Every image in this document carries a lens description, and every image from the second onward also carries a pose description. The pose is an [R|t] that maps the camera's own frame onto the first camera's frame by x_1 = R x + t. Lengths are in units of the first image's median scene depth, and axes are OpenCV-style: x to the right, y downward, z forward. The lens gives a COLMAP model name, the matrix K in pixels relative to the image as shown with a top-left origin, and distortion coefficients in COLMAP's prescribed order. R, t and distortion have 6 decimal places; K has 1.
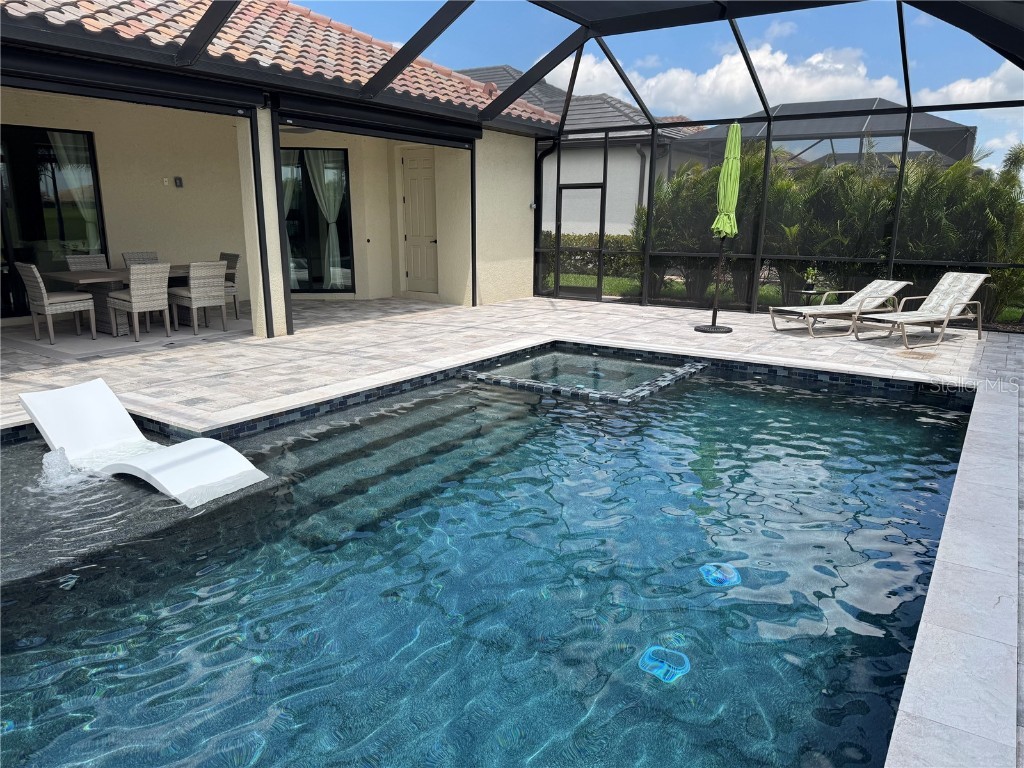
lens RADIAL K [[714.8, 0, 517.4], [0, 714.8, 385.2], [0, 0, 1]] dist [0.093360, -0.125311]
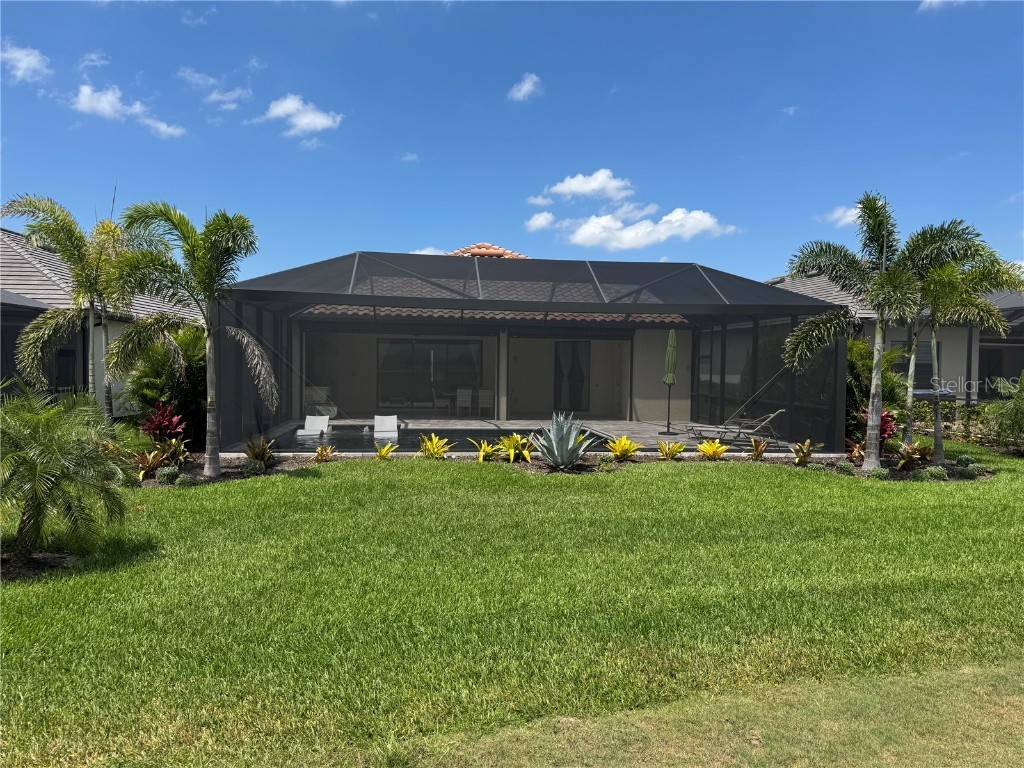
lens RADIAL K [[714.8, 0, 517.4], [0, 714.8, 385.2], [0, 0, 1]] dist [0.093360, -0.125311]
pose [[0.677366, 0.026053, -0.735184, 1.525728], [-0.180151, 0.974818, -0.131439, 0.126678], [0.713246, 0.221476, 0.665002, -0.607290]]
